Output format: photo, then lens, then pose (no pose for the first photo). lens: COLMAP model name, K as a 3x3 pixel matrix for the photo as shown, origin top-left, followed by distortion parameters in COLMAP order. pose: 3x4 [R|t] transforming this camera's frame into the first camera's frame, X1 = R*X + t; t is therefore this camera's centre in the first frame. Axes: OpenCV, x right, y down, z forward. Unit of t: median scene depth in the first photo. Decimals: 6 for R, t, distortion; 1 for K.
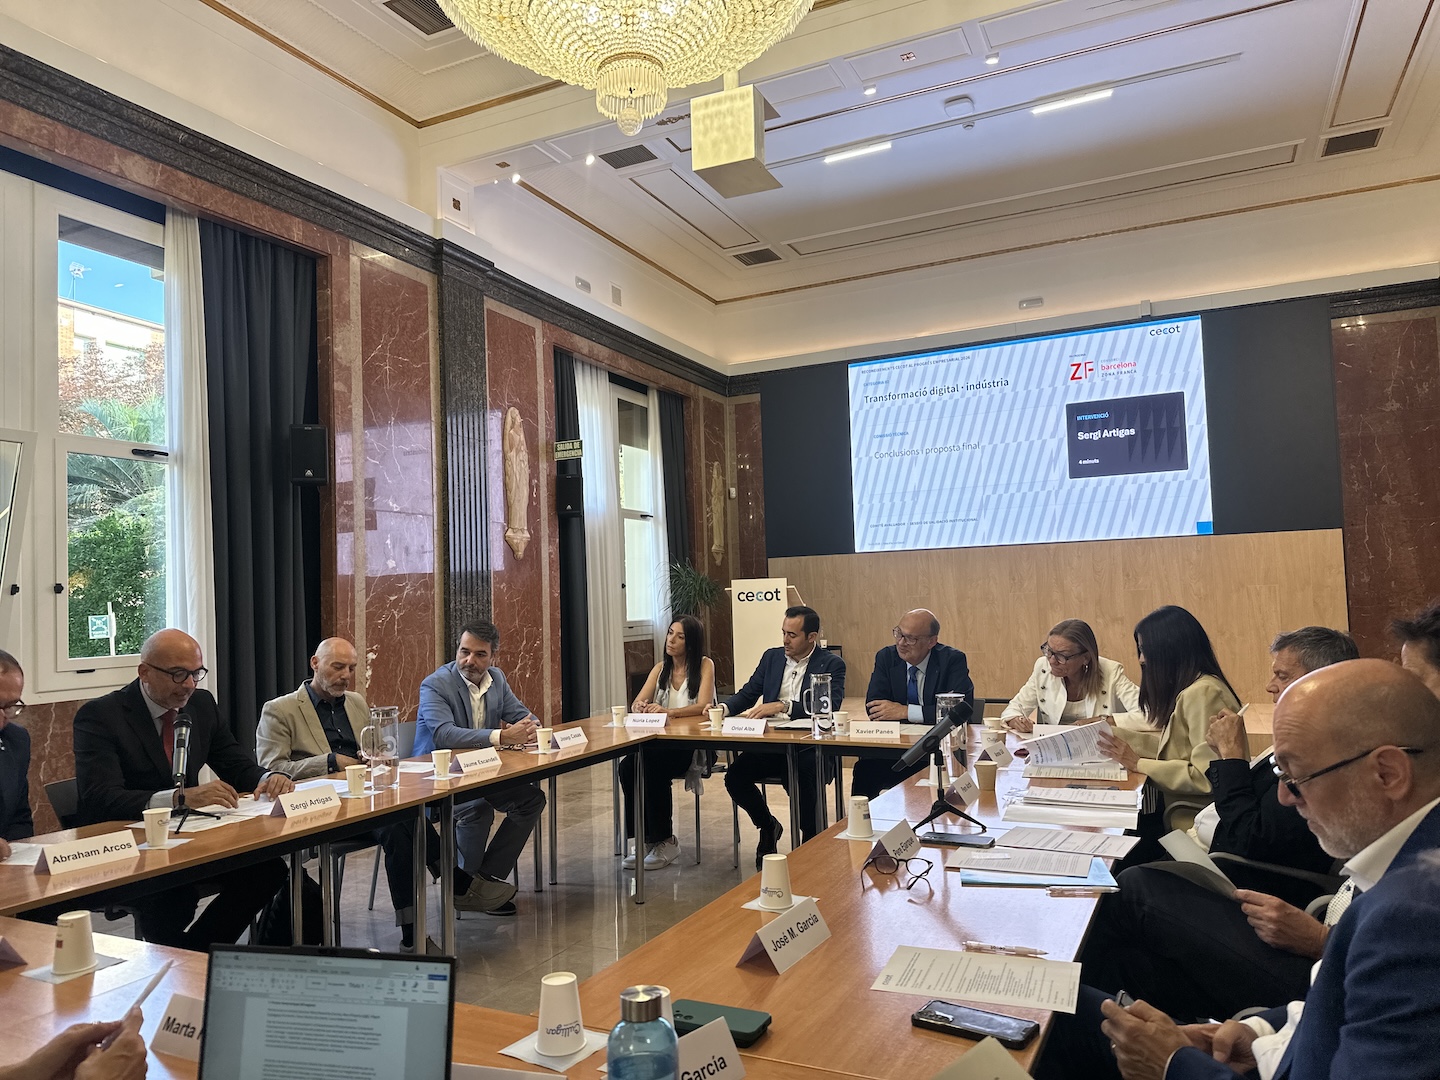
lens RADIAL K [[985.3, 0, 719.6], [0, 985.3, 550.0], [0, 0, 1]] dist [0.099744, -0.148253]
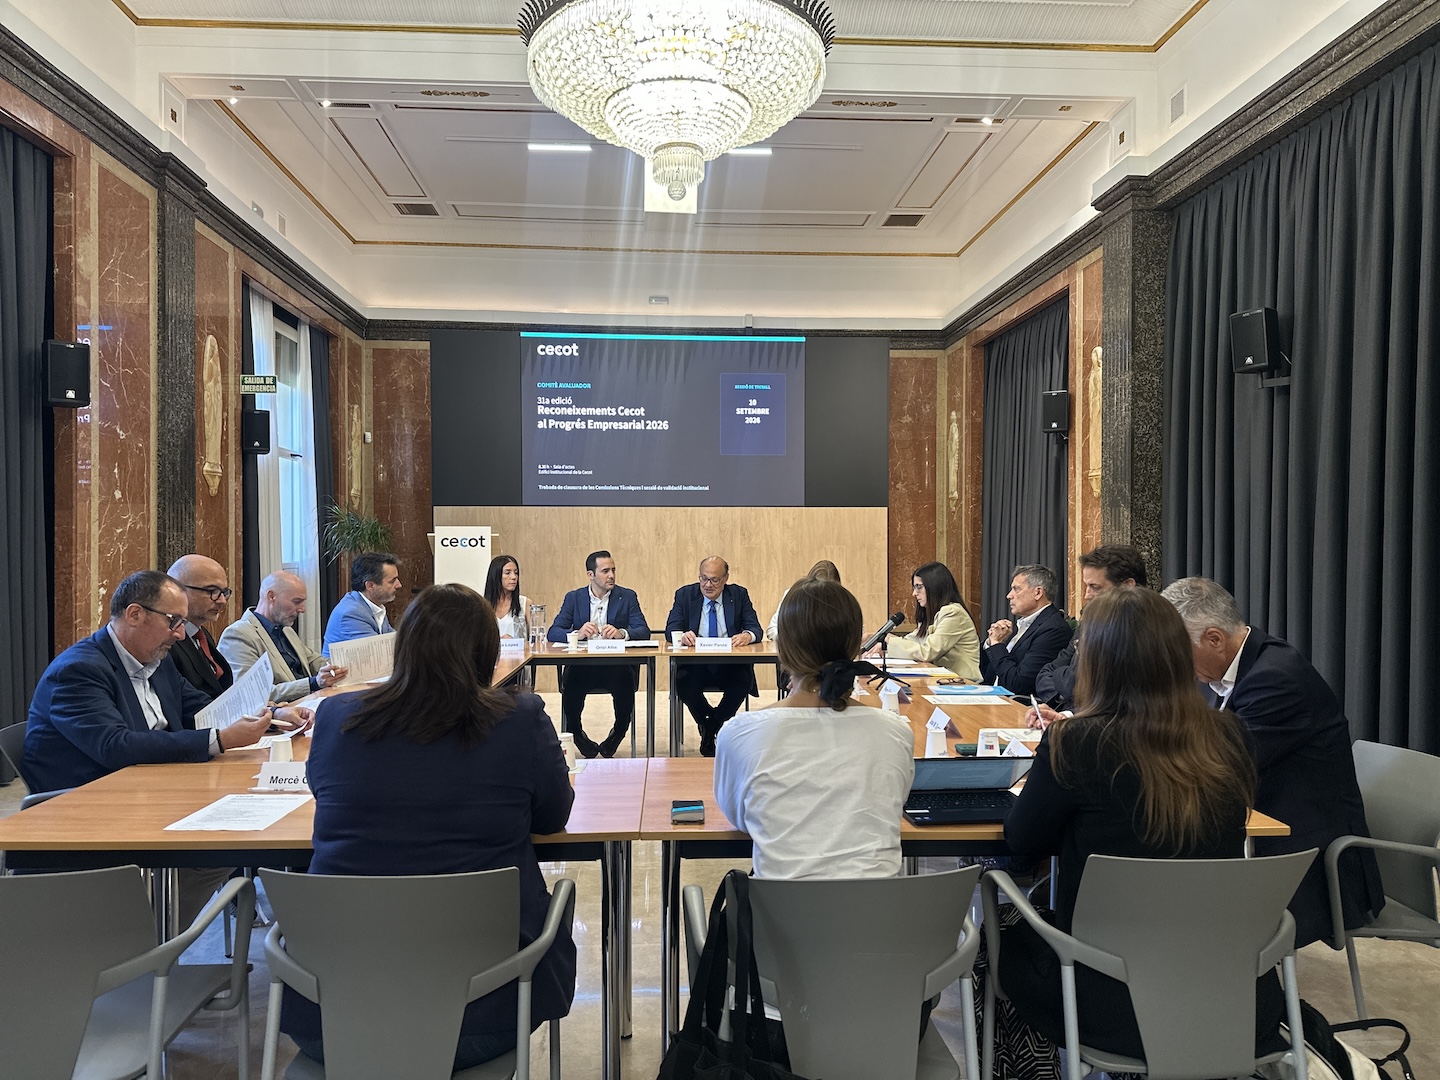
lens RADIAL K [[1003.1, 0, 720.0], [0, 1003.1, 540.0], [0, 0, 1]] dist [0.032571, -0.004521]
pose [[0.872843, 0.034815, 0.486758, -0.238215], [-0.053429, 0.998273, 0.024408, 0.002412], [-0.485068, -0.047312, 0.873196, -0.094390]]
